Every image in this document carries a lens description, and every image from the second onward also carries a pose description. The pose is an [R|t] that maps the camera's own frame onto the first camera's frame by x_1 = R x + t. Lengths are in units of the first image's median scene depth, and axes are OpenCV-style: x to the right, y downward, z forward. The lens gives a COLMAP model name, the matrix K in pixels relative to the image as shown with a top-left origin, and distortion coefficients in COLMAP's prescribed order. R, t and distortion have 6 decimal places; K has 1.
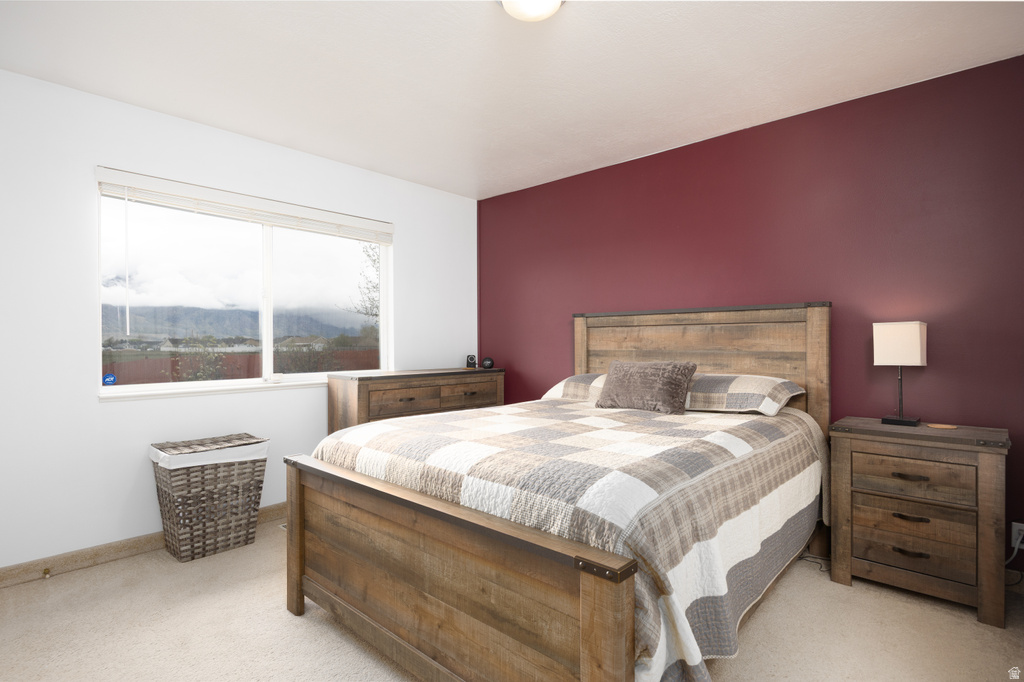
lens RADIAL K [[509.7, 0, 510.1], [0, 509.7, 339.3], [0, 0, 1]] dist [-0.009657, 0.001696]
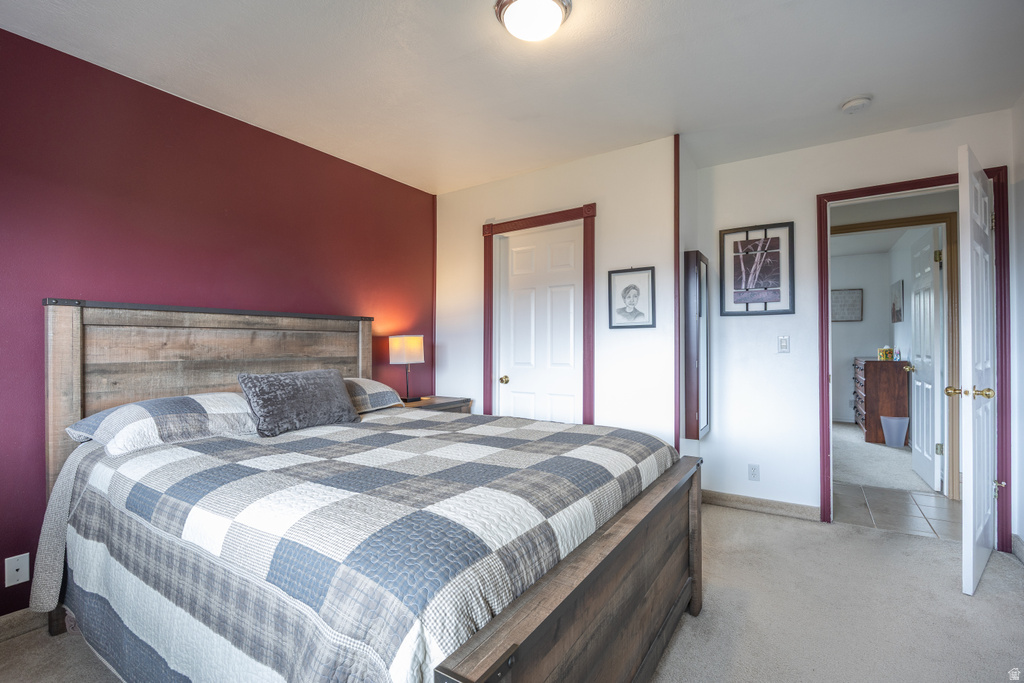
lens RADIAL K [[470.7, 0, 508.4], [0, 470.7, 346.2], [0, 0, 1]] dist [-0.023418, -0.000199]
pose [[-0.163955, 0.009342, 0.986424, -0.495230], [0.008000, 0.999935, -0.008140, 0.010026], [-0.986435, 0.006557, -0.164019, 0.683181]]
